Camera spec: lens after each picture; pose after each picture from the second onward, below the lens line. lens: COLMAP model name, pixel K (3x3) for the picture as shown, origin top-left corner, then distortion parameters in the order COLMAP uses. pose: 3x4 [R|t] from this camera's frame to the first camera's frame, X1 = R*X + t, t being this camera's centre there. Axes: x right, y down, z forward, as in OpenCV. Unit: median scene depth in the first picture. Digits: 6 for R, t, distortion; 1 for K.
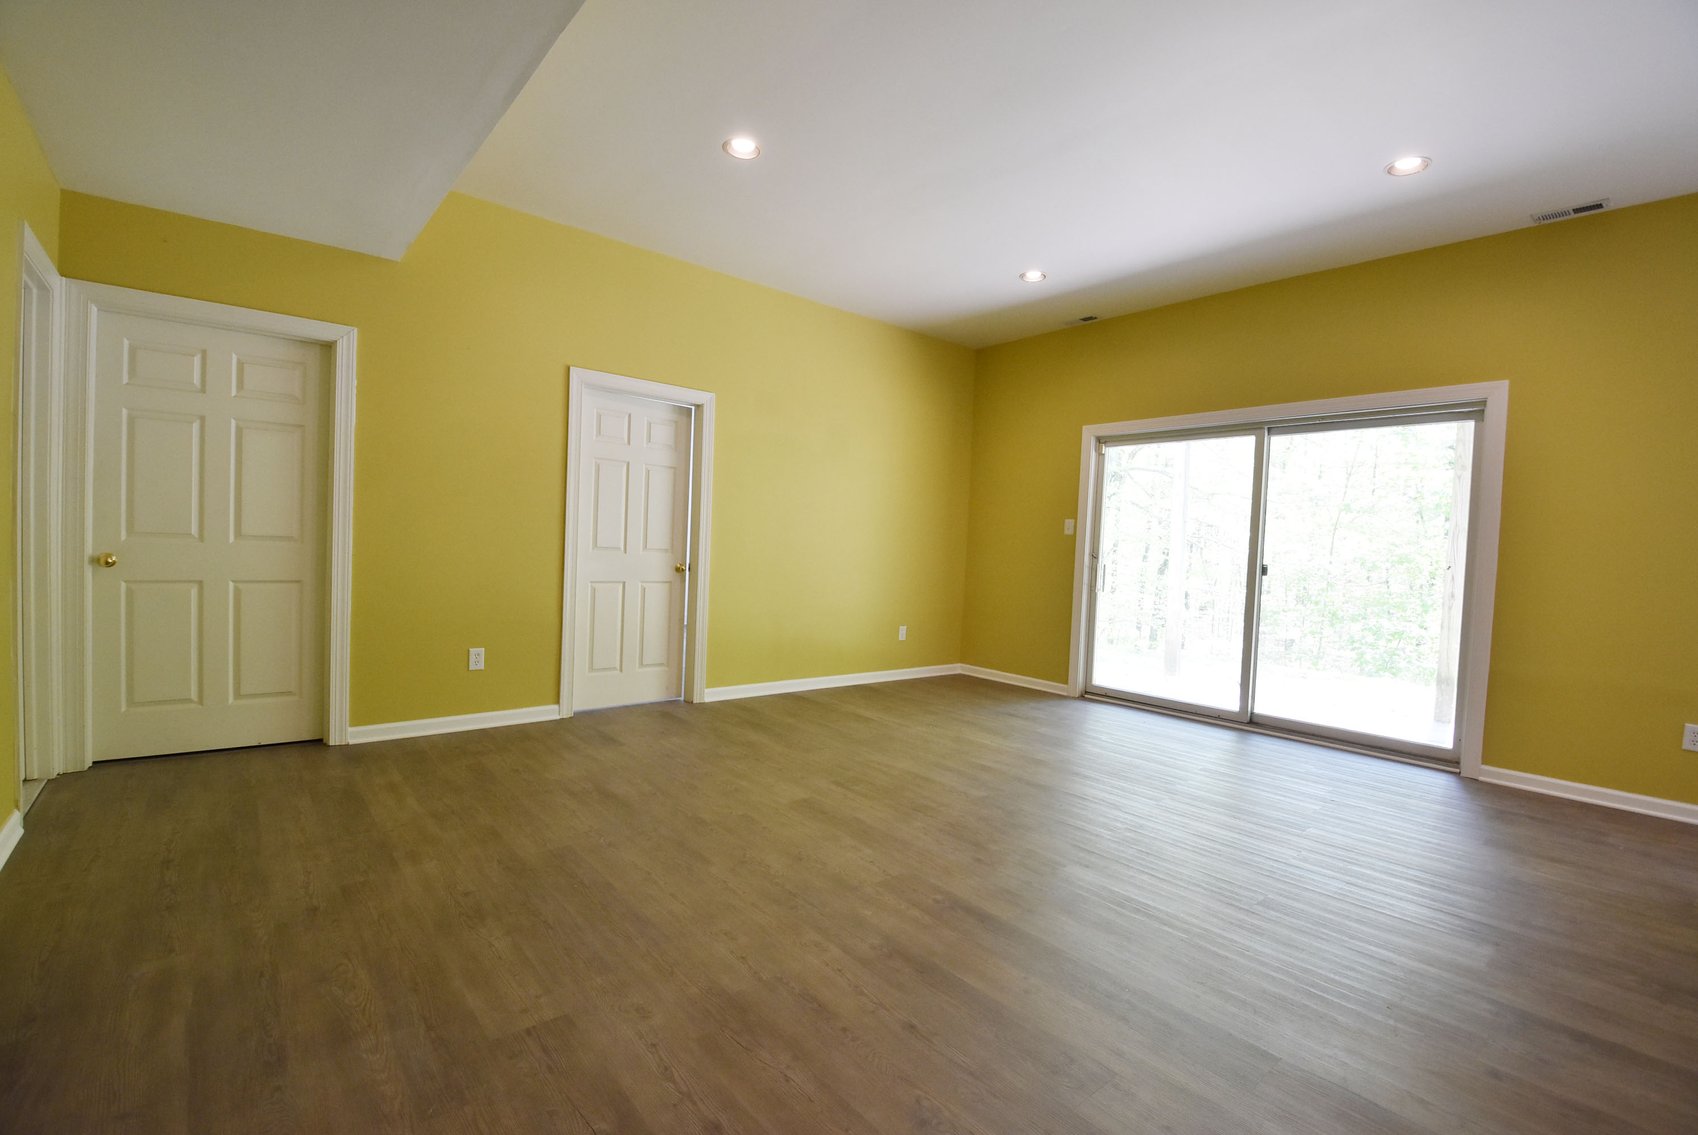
lens RADIAL K [[733.3, 0, 842.4], [0, 733.3, 568.8], [0, 0, 1]] dist [-0.006535, -0.011974]
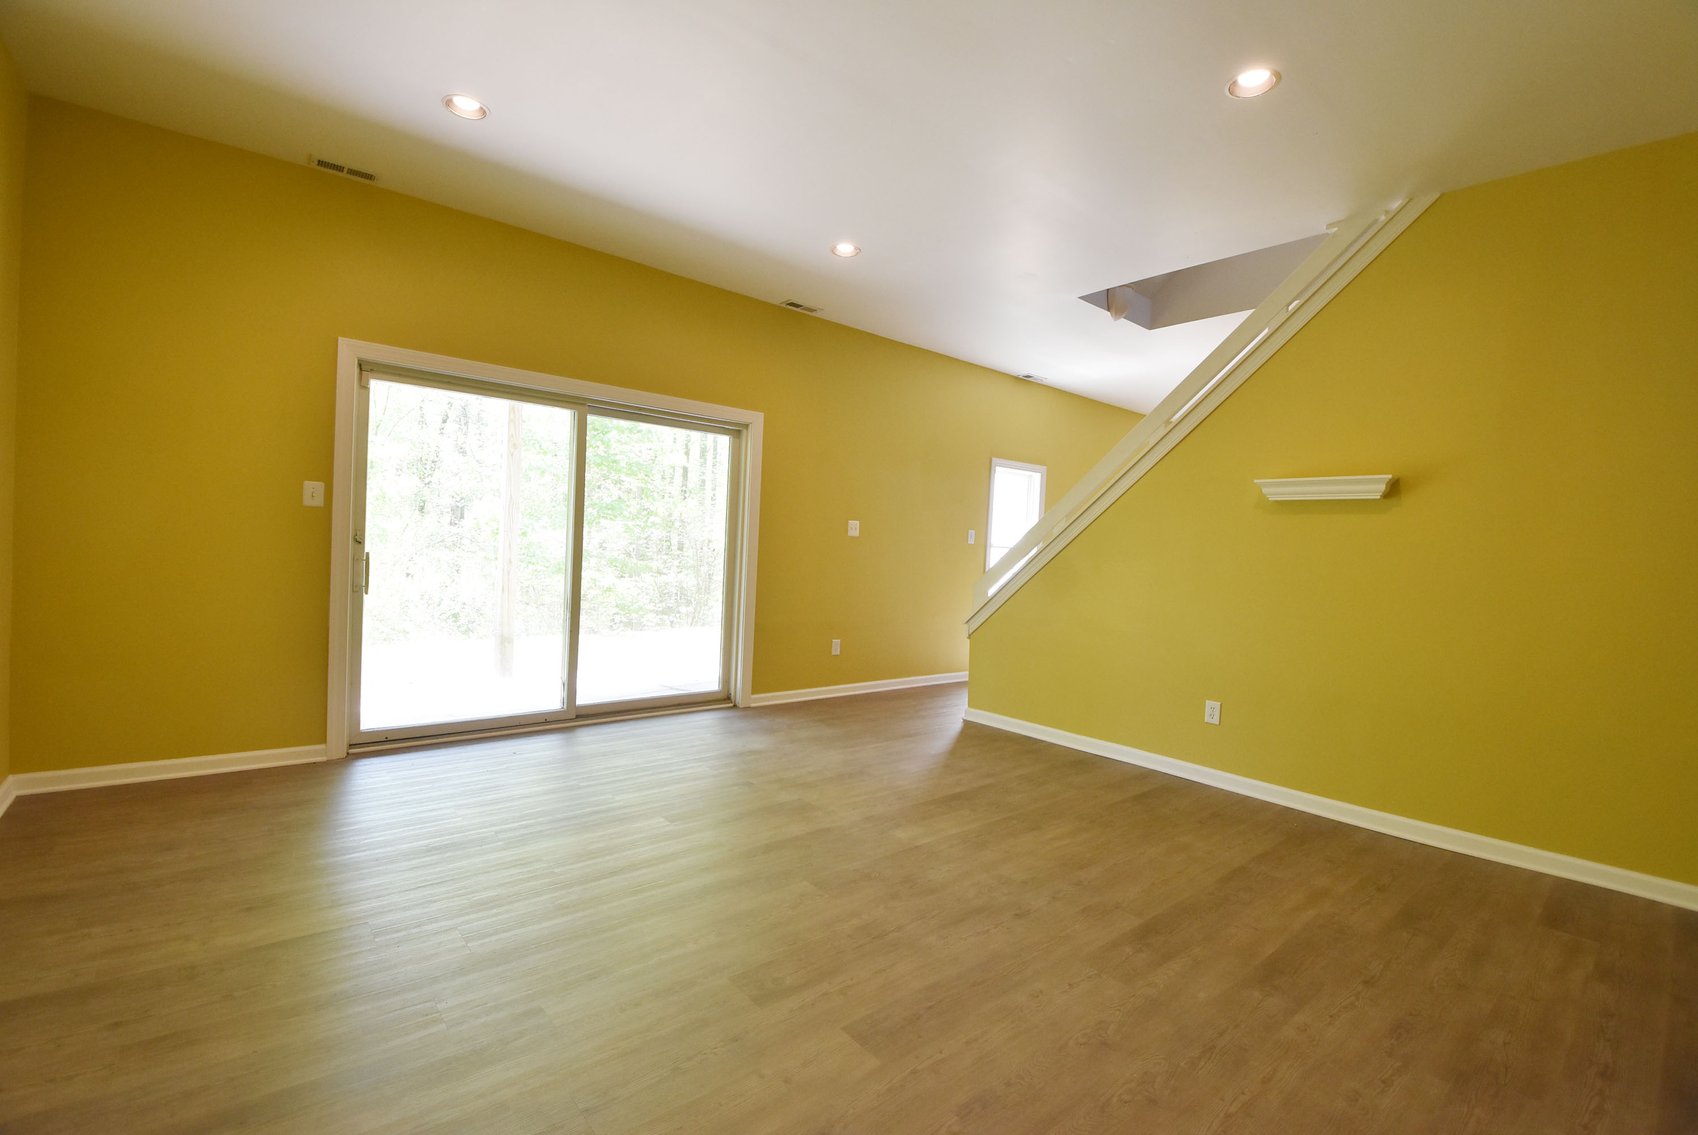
lens RADIAL K [[733.3, 0, 850.4], [0, 733.3, 567.0], [0, 0, 1]] dist [-0.006535, -0.011974]
pose [[-0.001897, -0.069898, 0.997552, -0.404954], [-0.017002, 0.997412, 0.069856, -0.059755], [-0.999854, -0.016828, -0.003081, 0.700423]]
